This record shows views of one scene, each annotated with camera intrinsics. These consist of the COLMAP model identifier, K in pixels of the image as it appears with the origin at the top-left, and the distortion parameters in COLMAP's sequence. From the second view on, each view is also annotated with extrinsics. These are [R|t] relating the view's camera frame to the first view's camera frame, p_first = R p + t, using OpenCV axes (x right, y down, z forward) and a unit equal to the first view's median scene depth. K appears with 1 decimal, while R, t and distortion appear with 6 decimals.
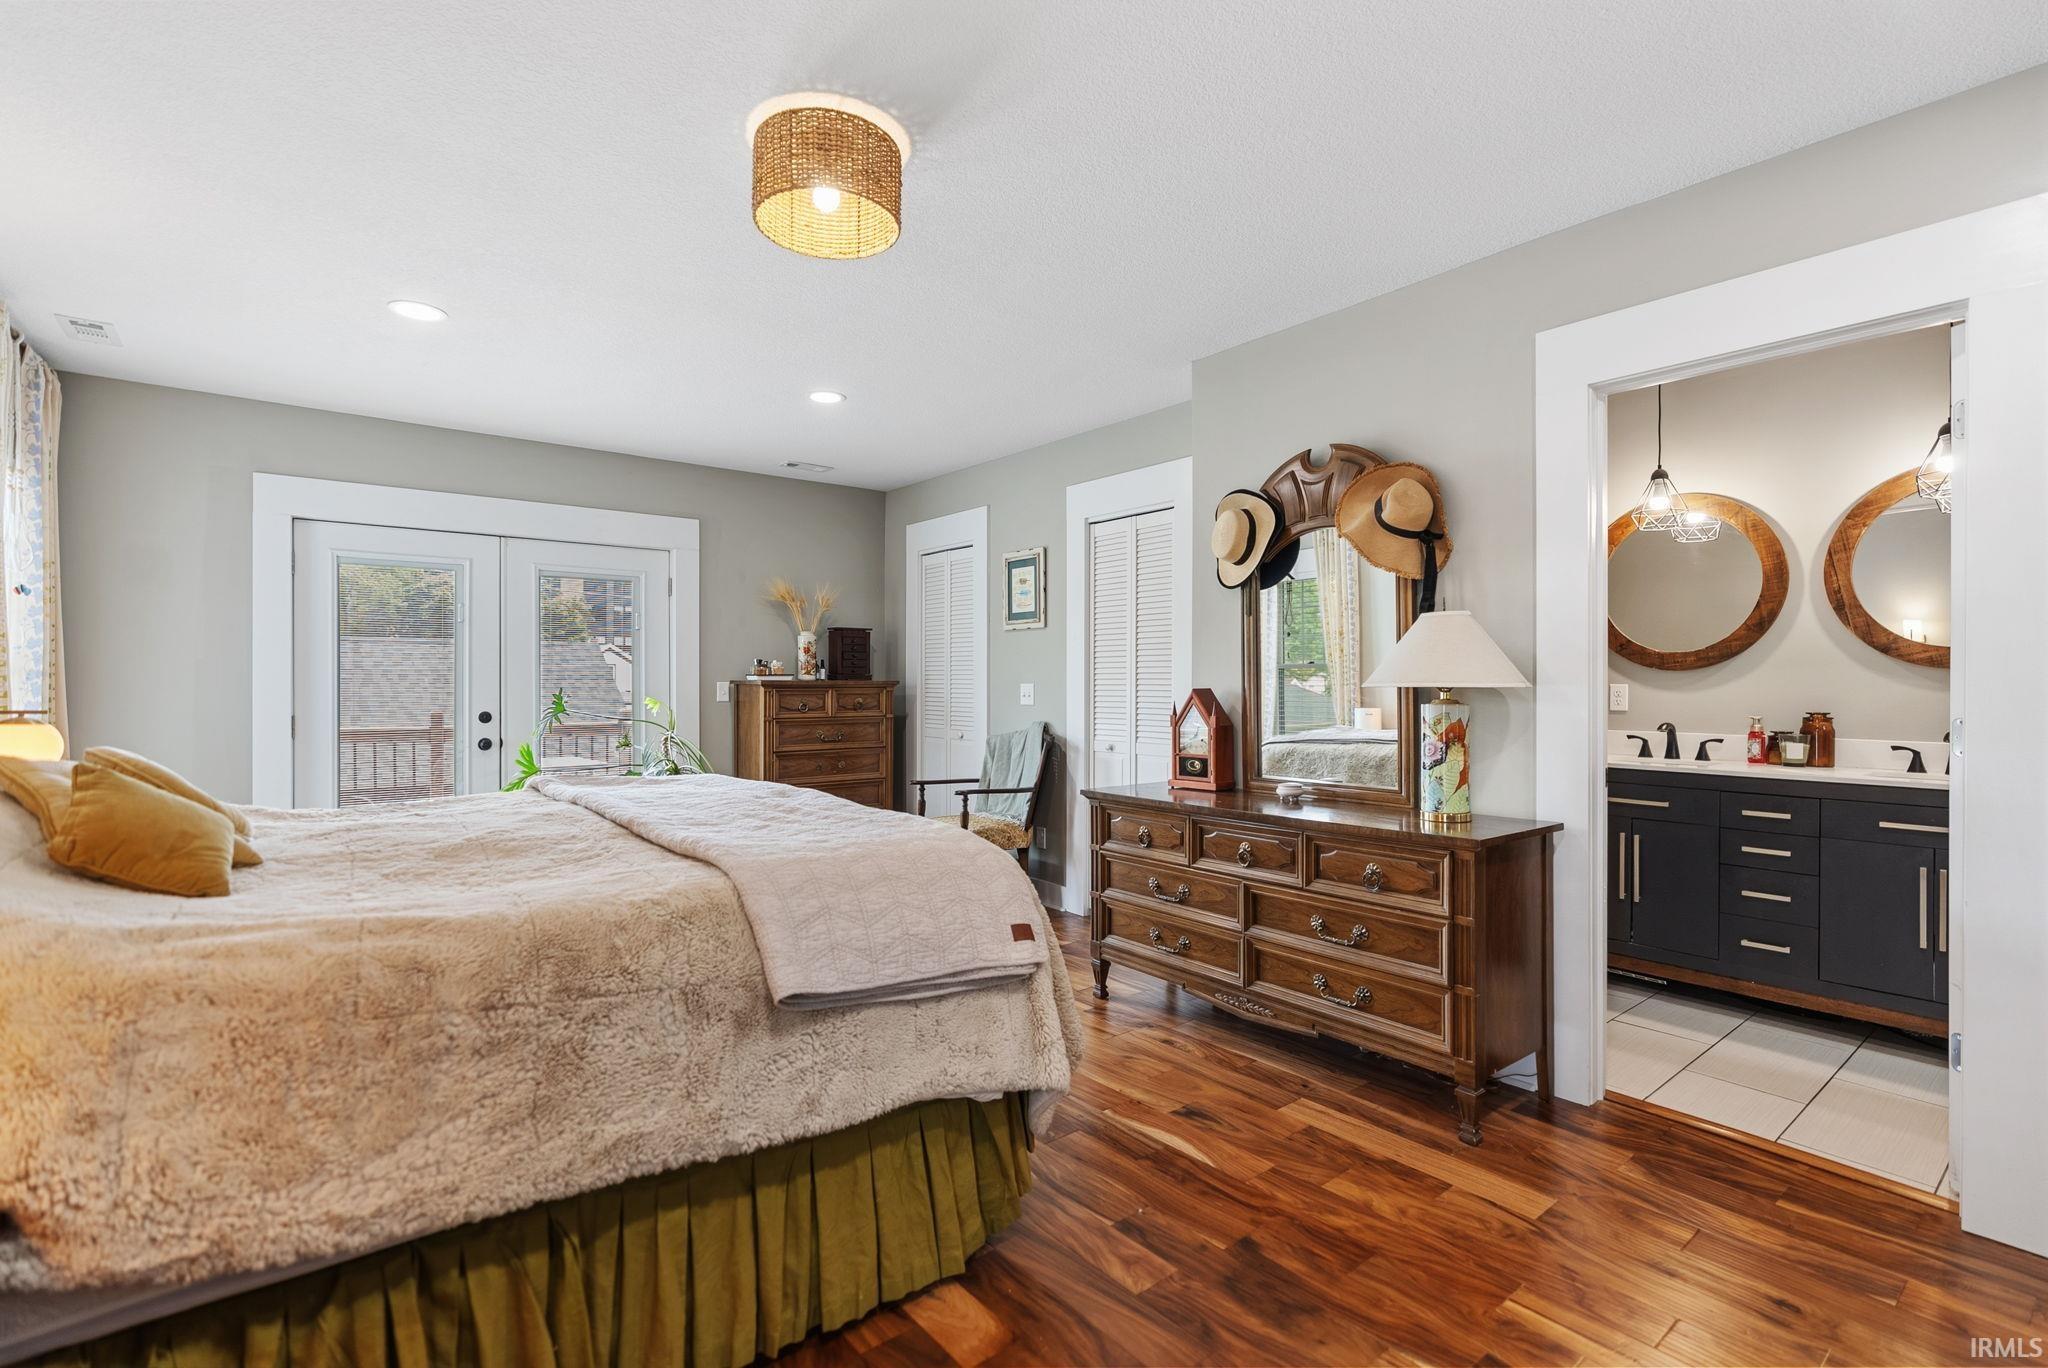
lens RADIAL K [[935.8, 0, 1028.5], [0, 935.8, 679.7], [0, 0, 1]] dist [-0.001375, 0.000274]
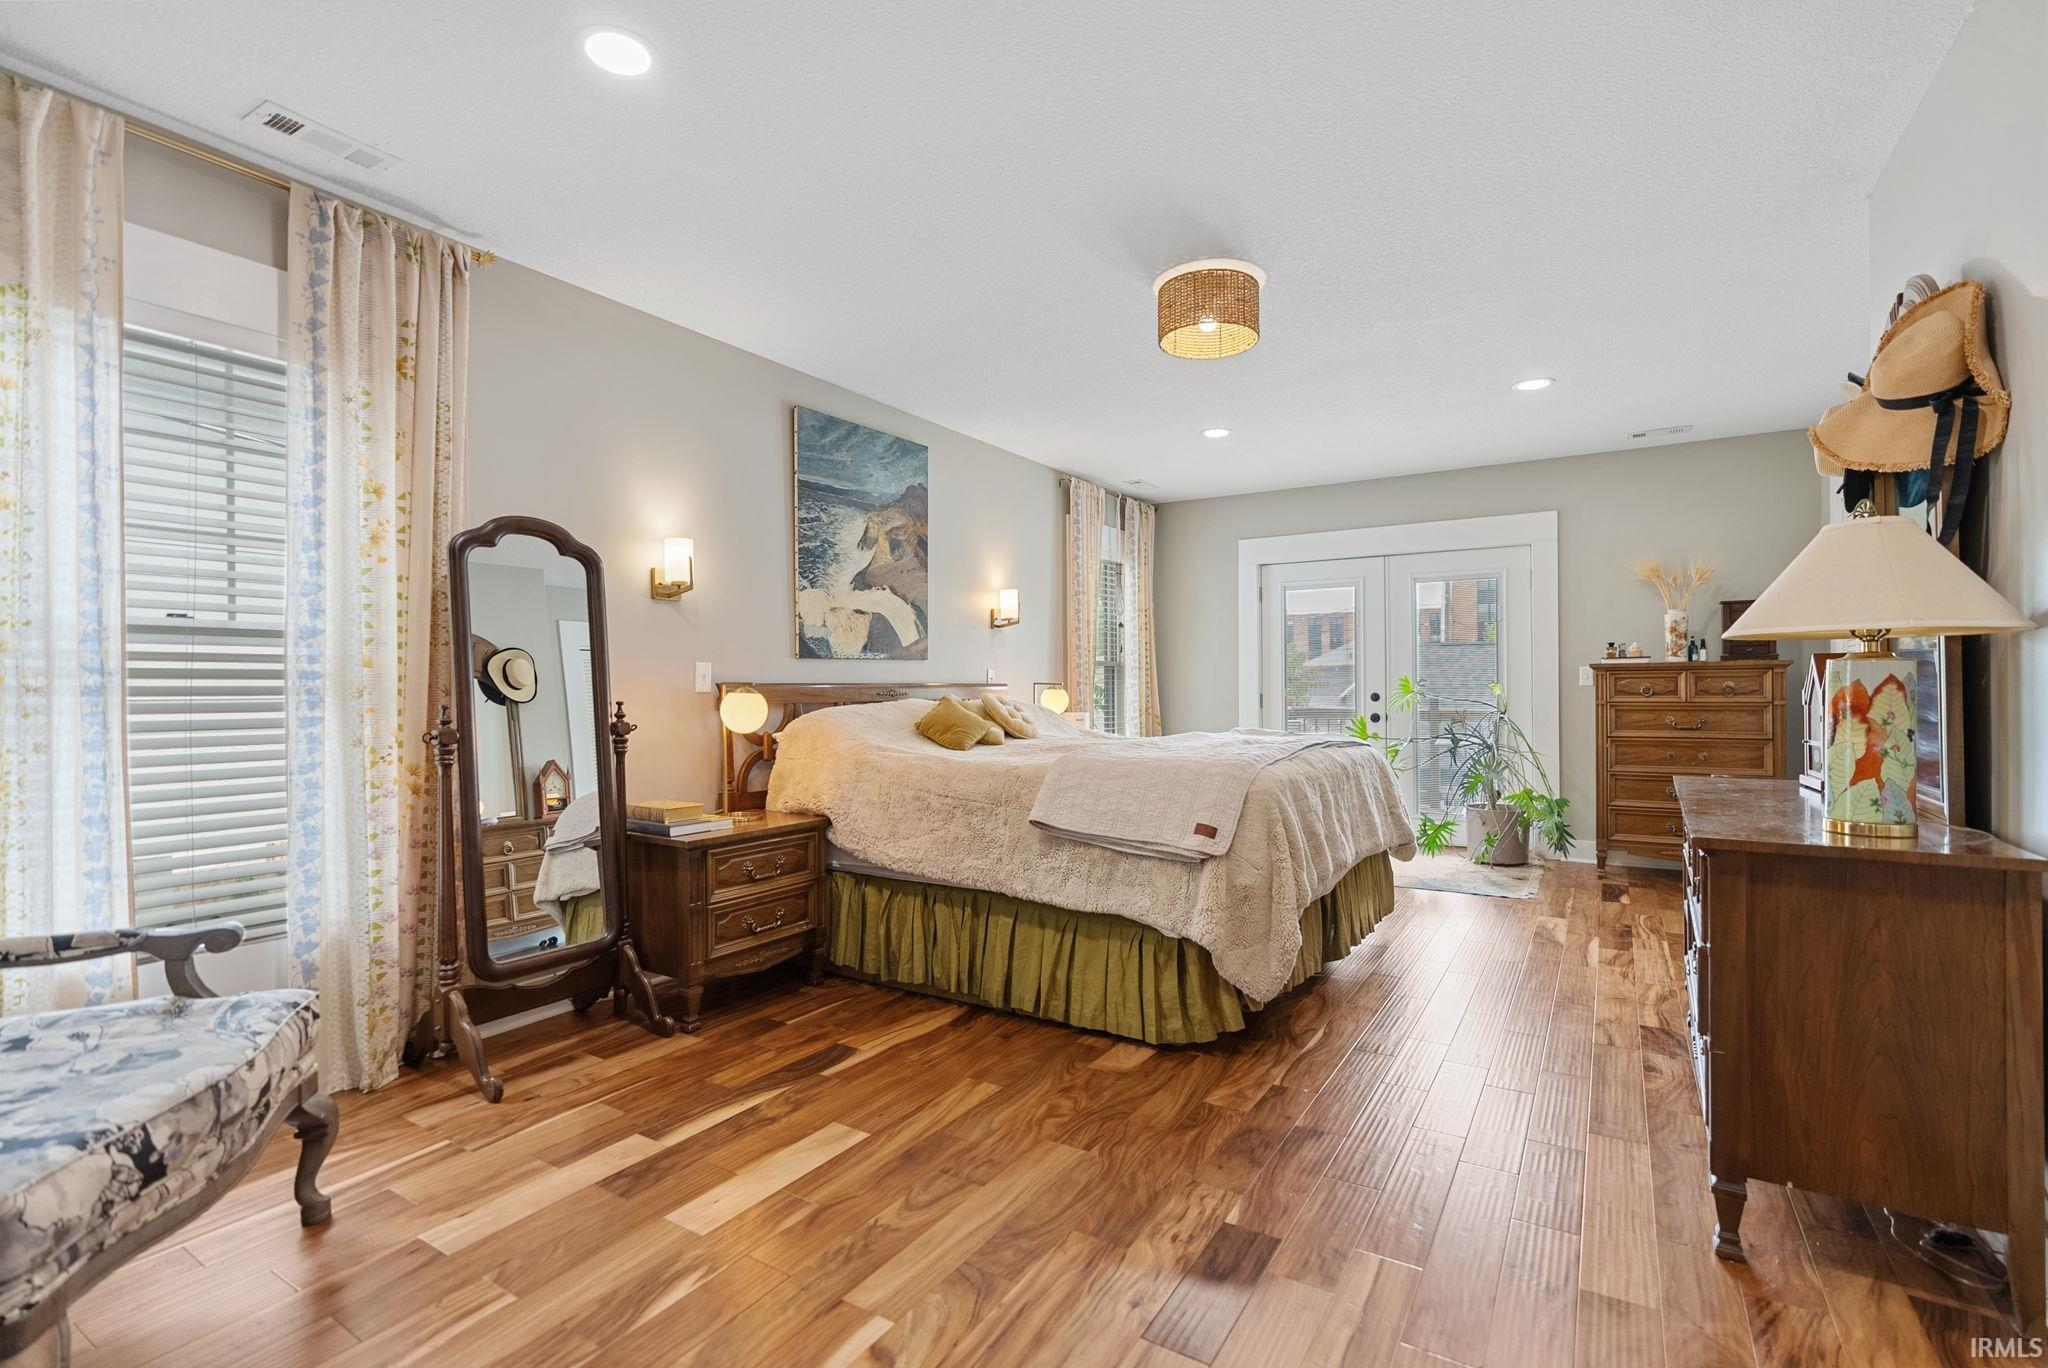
lens RADIAL K [[935.8, 0, 1027.3], [0, 935.8, 689.6], [0, 0, 1]] dist [-0.001375, 0.000274]
pose [[0.326809, -0.000929, -0.945090, 0.541945], [0.009000, 0.999957, 0.002129, 0.025353], [0.945047, -0.009202, 0.326804, 0.136119]]
